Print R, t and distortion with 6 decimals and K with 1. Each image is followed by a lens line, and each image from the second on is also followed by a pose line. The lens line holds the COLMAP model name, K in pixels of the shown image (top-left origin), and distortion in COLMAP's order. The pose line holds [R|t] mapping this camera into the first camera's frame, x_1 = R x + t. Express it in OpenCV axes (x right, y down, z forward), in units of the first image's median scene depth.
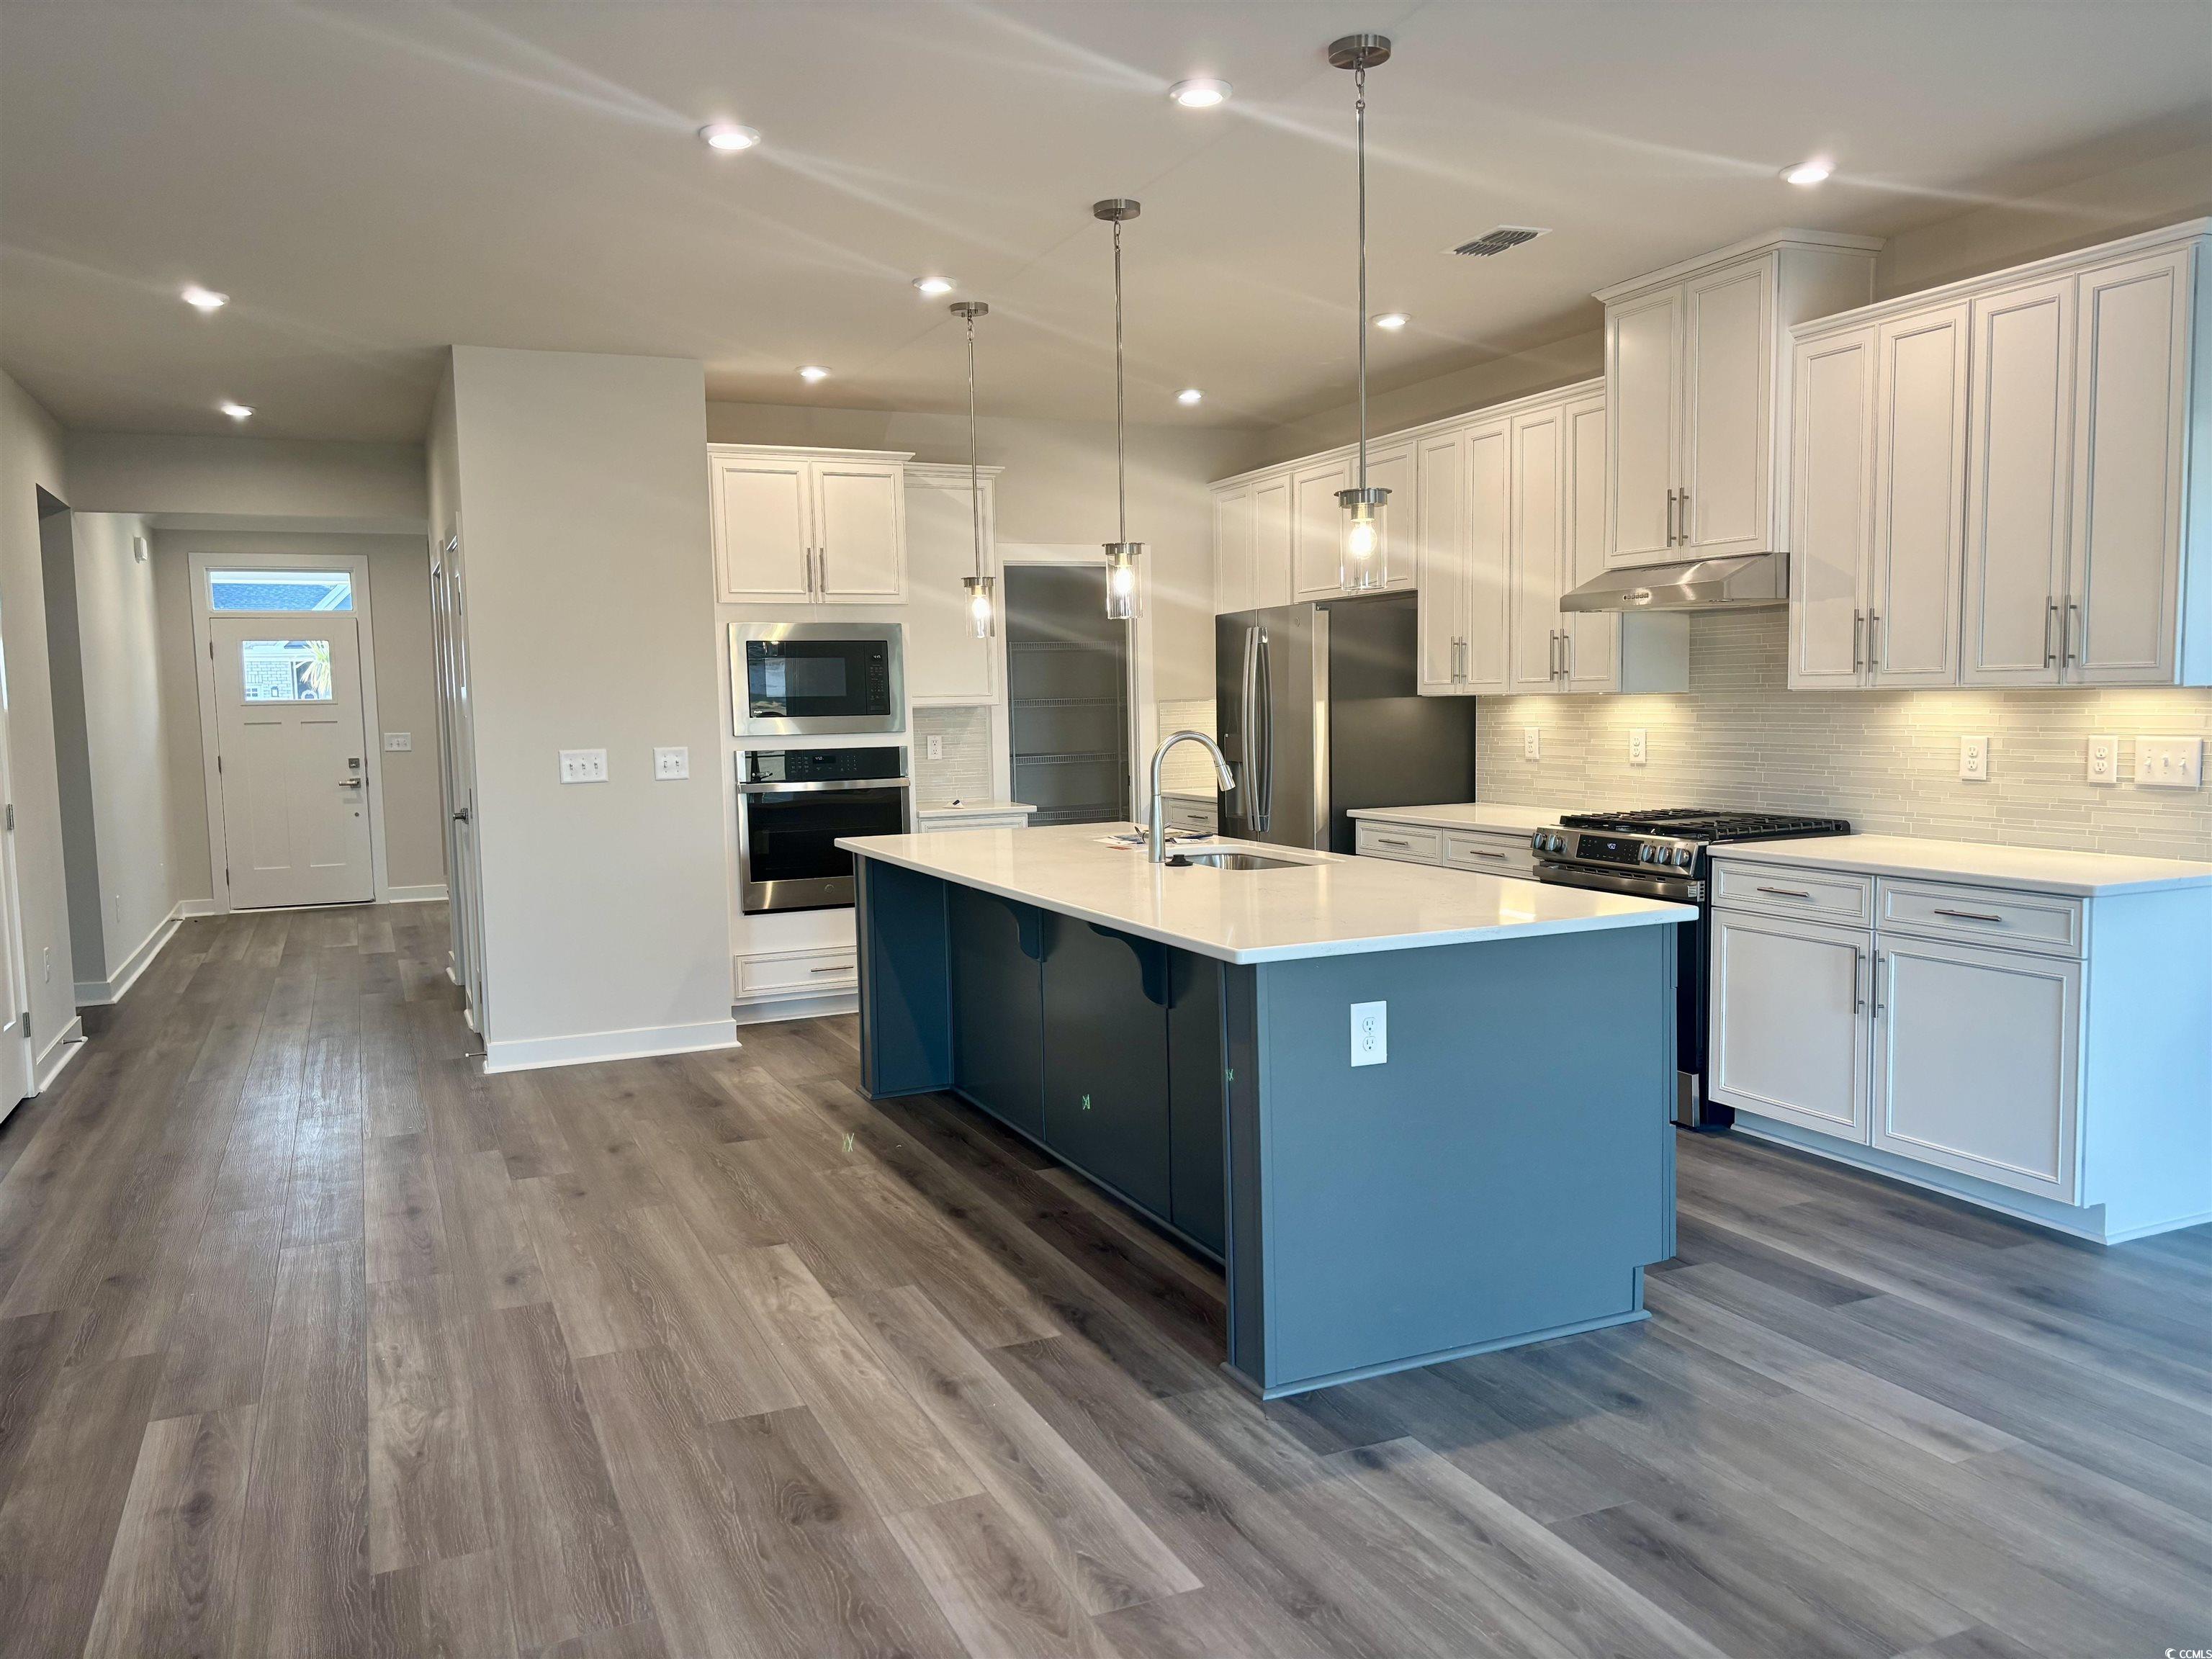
lens RADIAL K [[1667.1, 0, 1103.5], [0, 1667.1, 841.0], [0, 0, 1]] dist [0.033611, -0.026674]
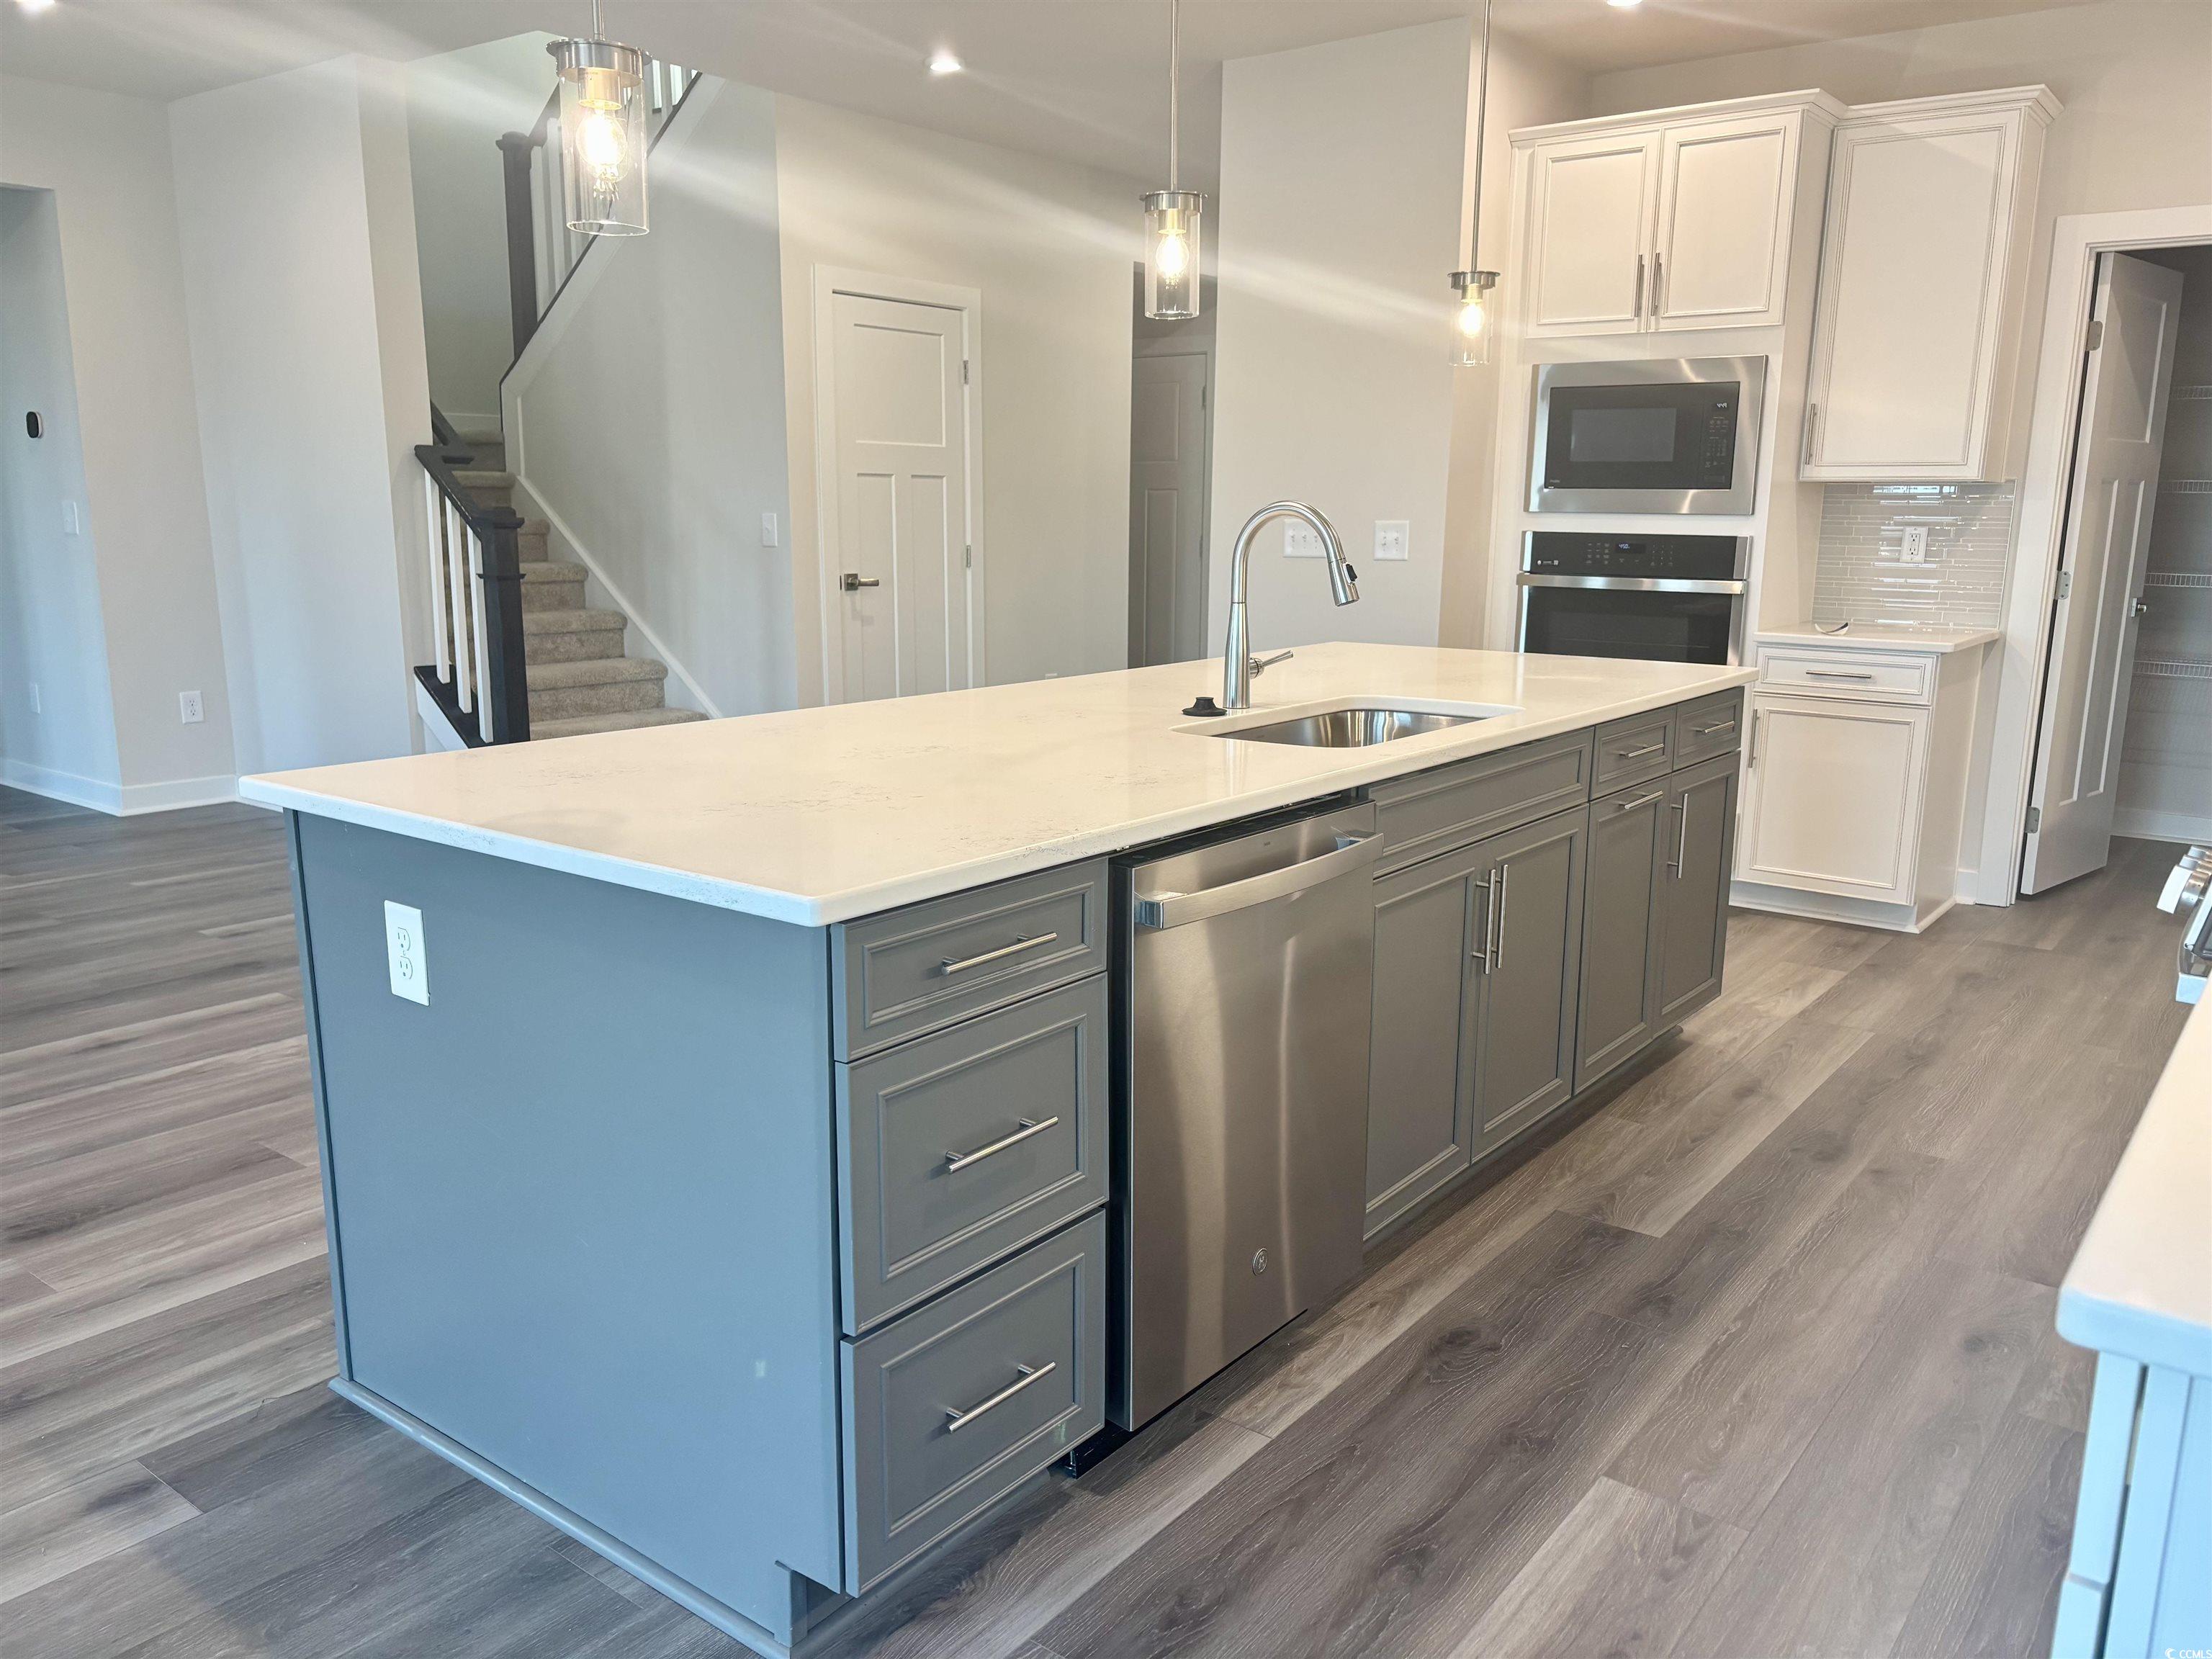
lens RADIAL K [[1667.1, 0, 1103.3], [0, 1667.1, 844.7], [0, 0, 1]] dist [0.033611, -0.026674]
pose [[0.471087, 0.205622, -0.857786, 0.947135], [-0.096791, 0.978628, 0.181433, -0.078449], [0.876760, -0.002444, 0.480922, 1.052278]]
